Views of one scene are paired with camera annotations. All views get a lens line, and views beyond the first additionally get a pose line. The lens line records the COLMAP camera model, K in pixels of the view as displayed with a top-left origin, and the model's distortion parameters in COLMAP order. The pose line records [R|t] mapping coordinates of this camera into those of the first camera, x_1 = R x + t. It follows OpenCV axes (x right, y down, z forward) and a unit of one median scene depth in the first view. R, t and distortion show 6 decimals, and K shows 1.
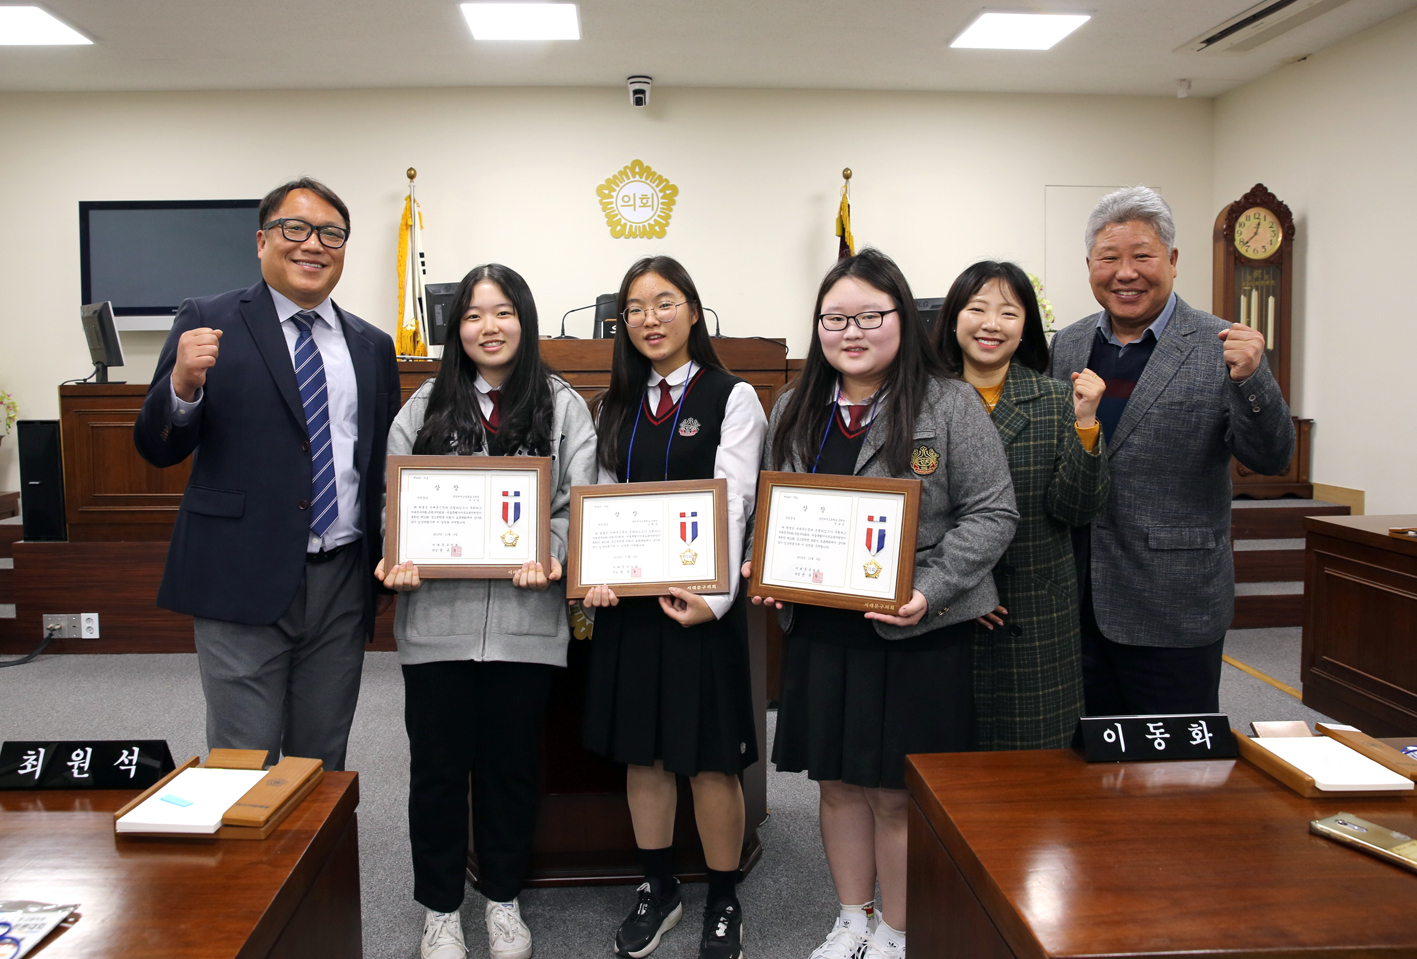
lens RADIAL K [[1338.8, 0, 708.5], [0, 1338.8, 479.5], [0, 0, 1]] dist [-0.051875, -0.010134]
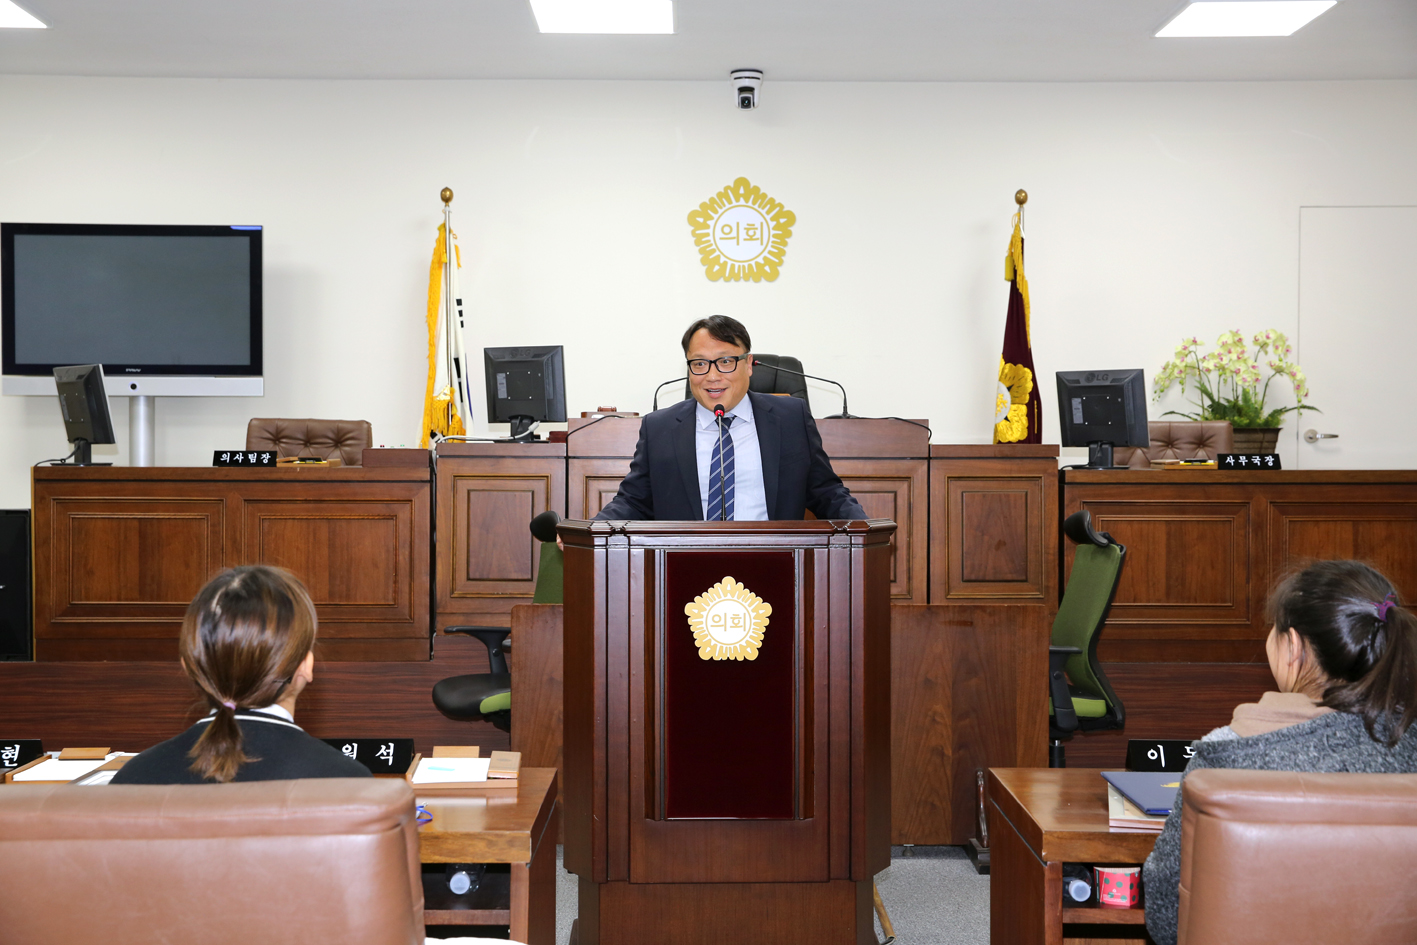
lens RADIAL K [[2012.1, 0, 708.5], [0, 2012.1, 472.5], [0, 0, 1]] dist [0.242227, 0.032239]
pose [[0.998031, 0.008814, -0.062096, 0.000472], [-0.013283, 0.997321, -0.071930, 0.014023], [0.061296, 0.072614, 0.995475, -0.185215]]
